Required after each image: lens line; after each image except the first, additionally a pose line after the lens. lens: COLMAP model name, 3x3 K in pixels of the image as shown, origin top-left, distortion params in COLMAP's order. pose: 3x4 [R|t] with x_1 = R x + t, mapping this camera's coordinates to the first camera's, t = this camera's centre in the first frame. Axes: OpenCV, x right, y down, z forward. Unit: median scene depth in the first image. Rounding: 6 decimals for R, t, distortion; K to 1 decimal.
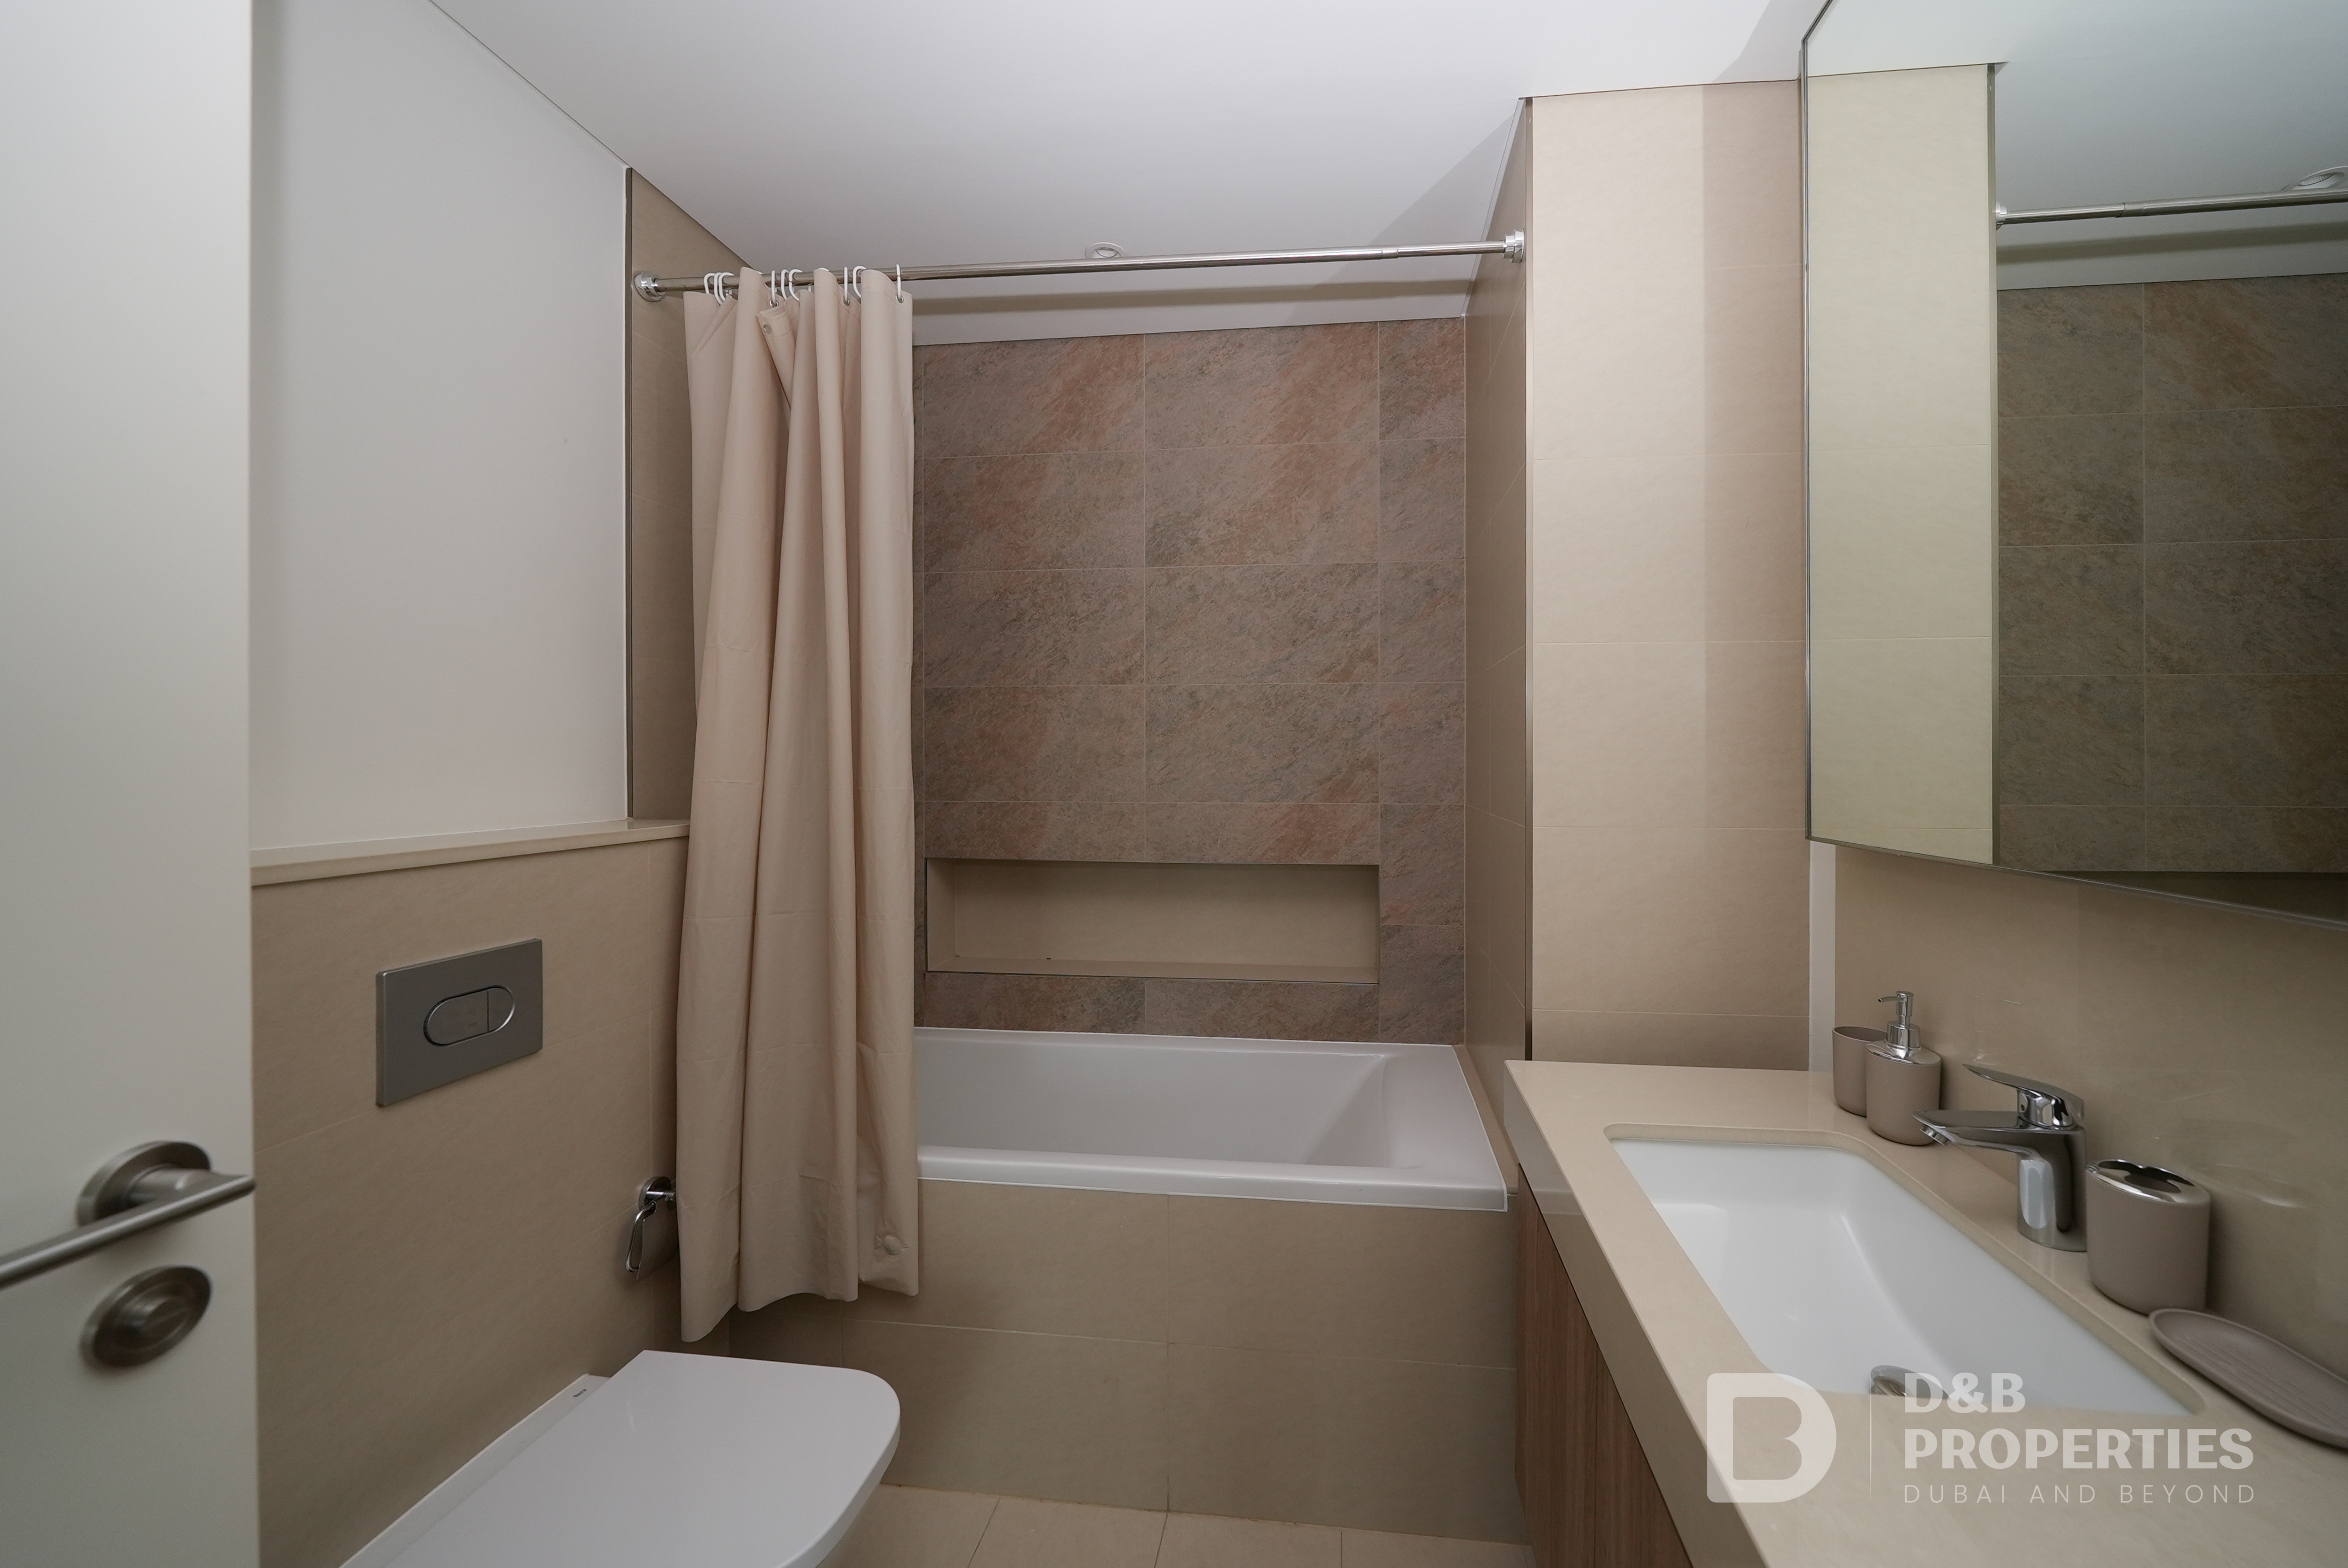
lens RADIAL K [[837.1, 0, 1253.2], [0, 837.1, 764.4], [0, 0, 1]] dist [-0.006249, -0.000056]
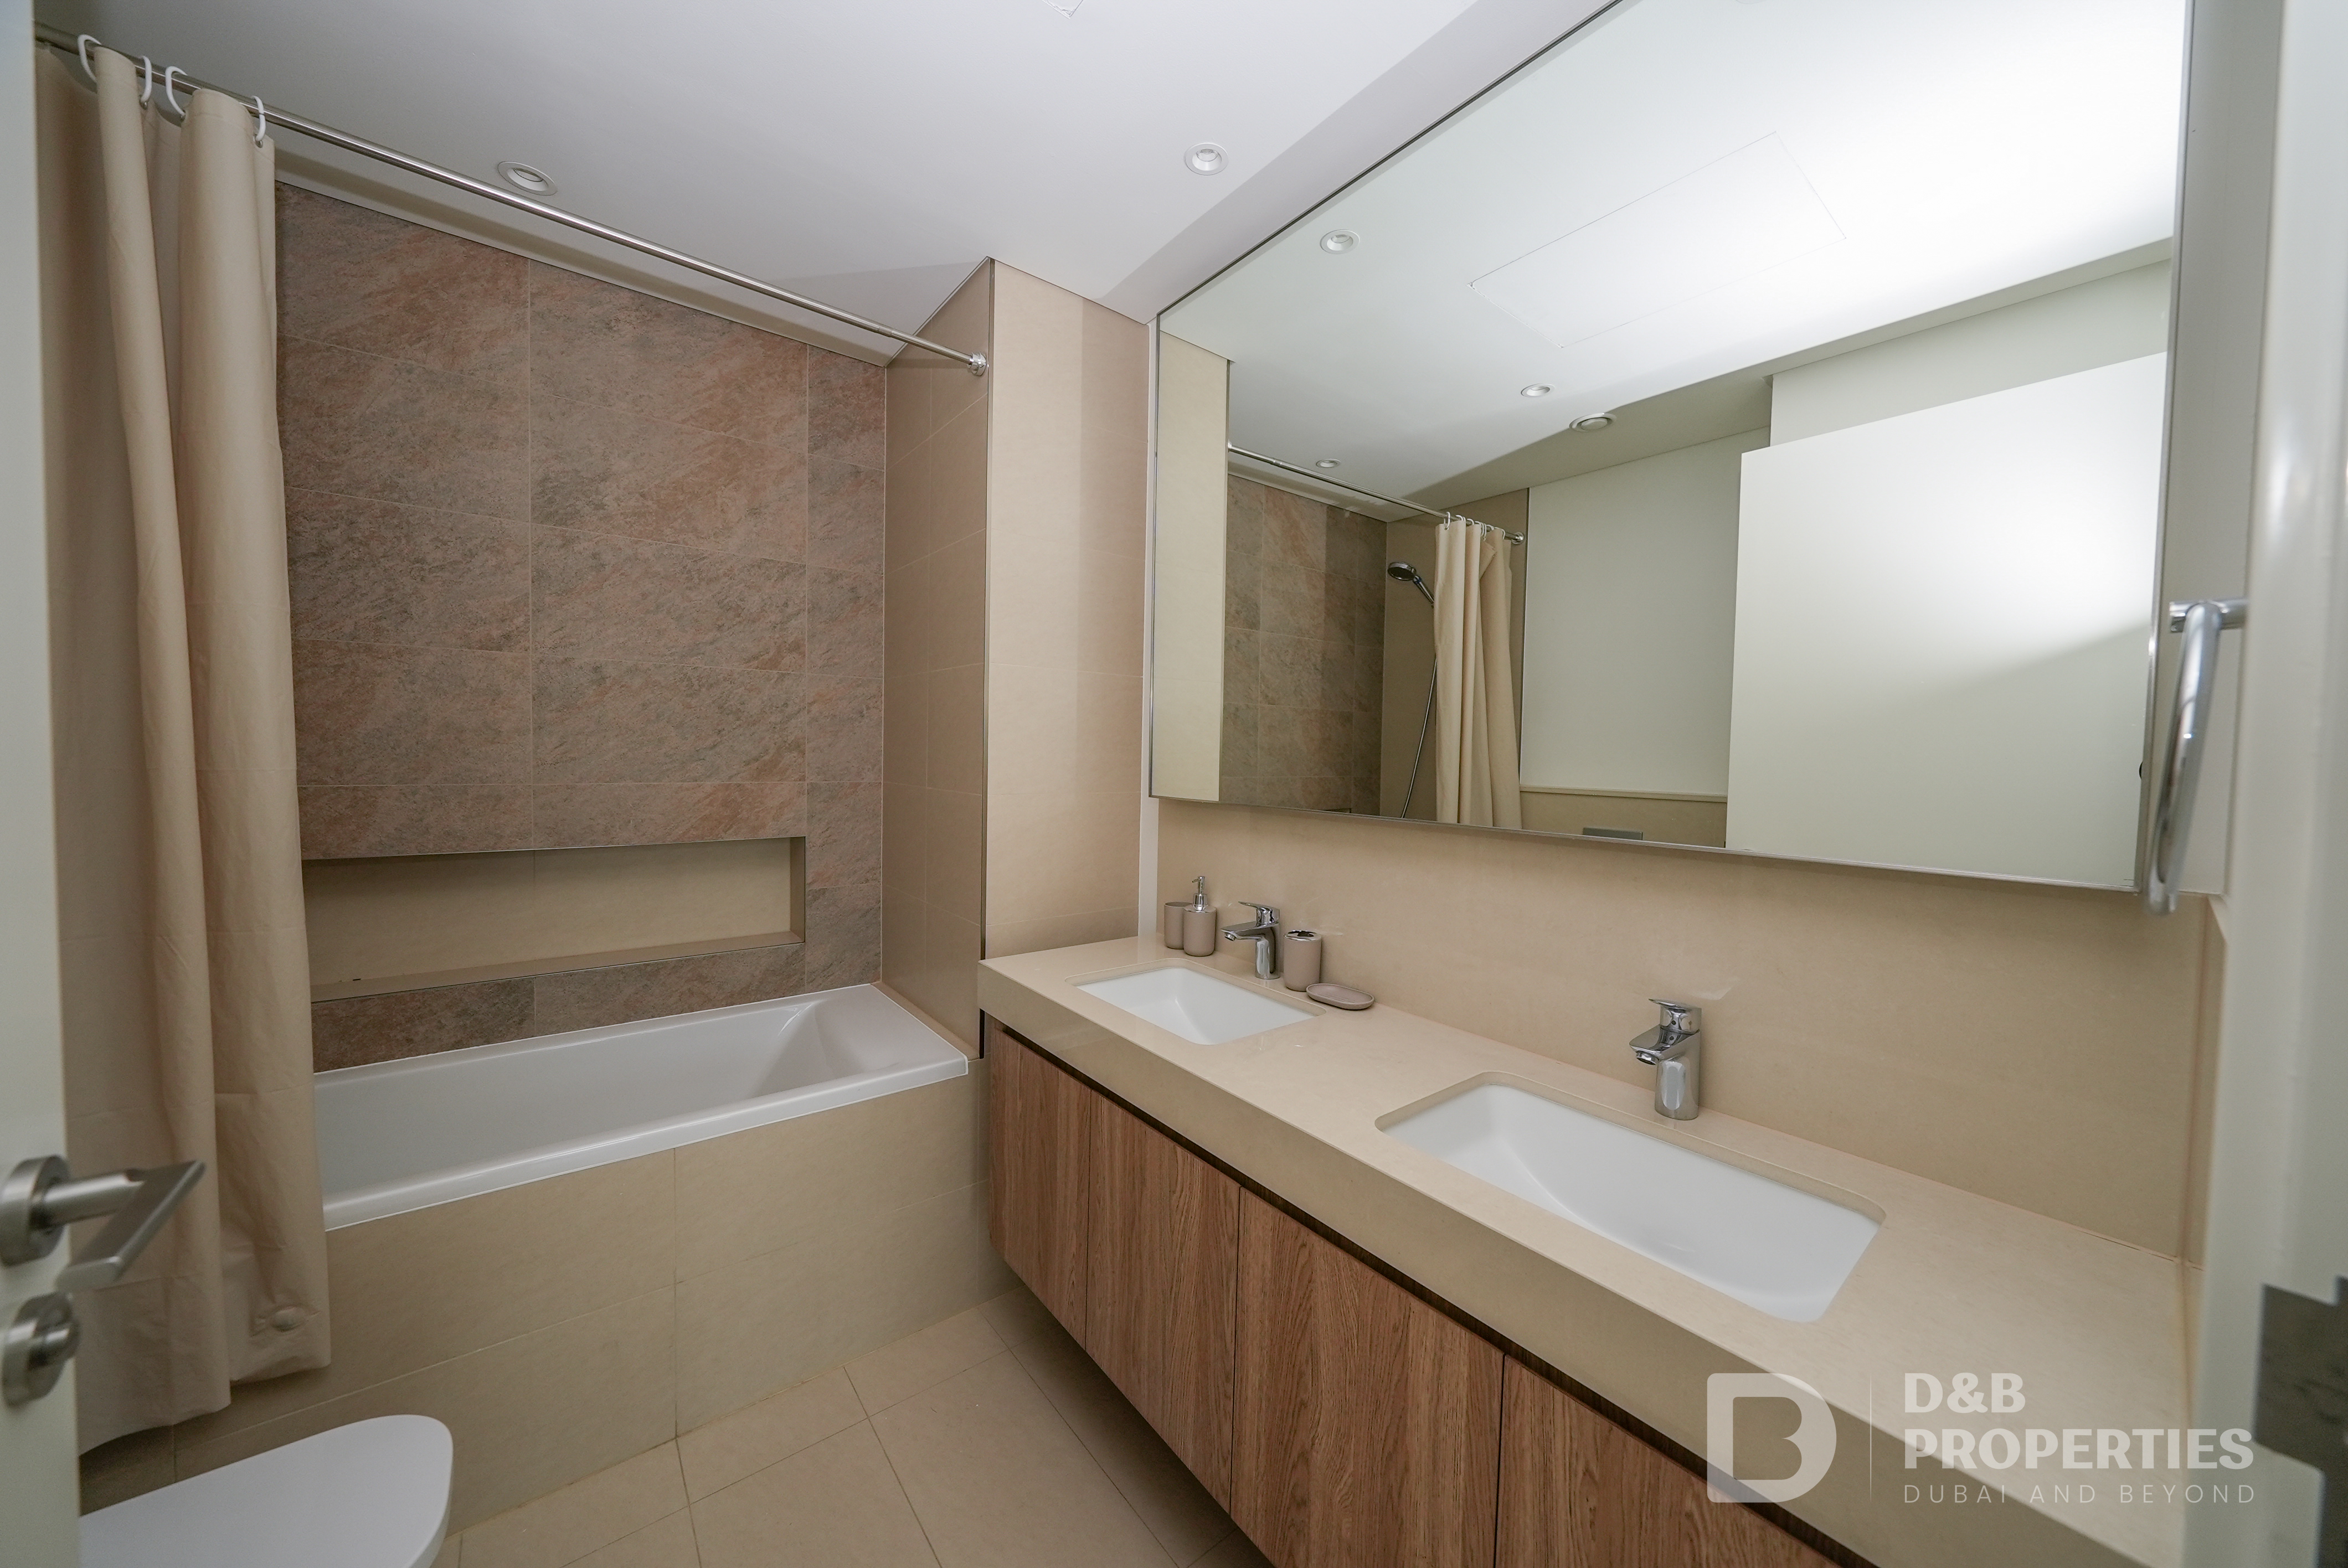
lens RADIAL K [[801.5, 0, 1180.8], [0, 801.5, 779.8], [0, 0, 1]] dist [-0.006581, 0.000644]
pose [[0.713374, -0.011581, 0.700688, -0.241188], [-0.017554, 0.999254, 0.034387, -0.001556], [-0.700563, -0.036830, 0.712639, -0.112908]]
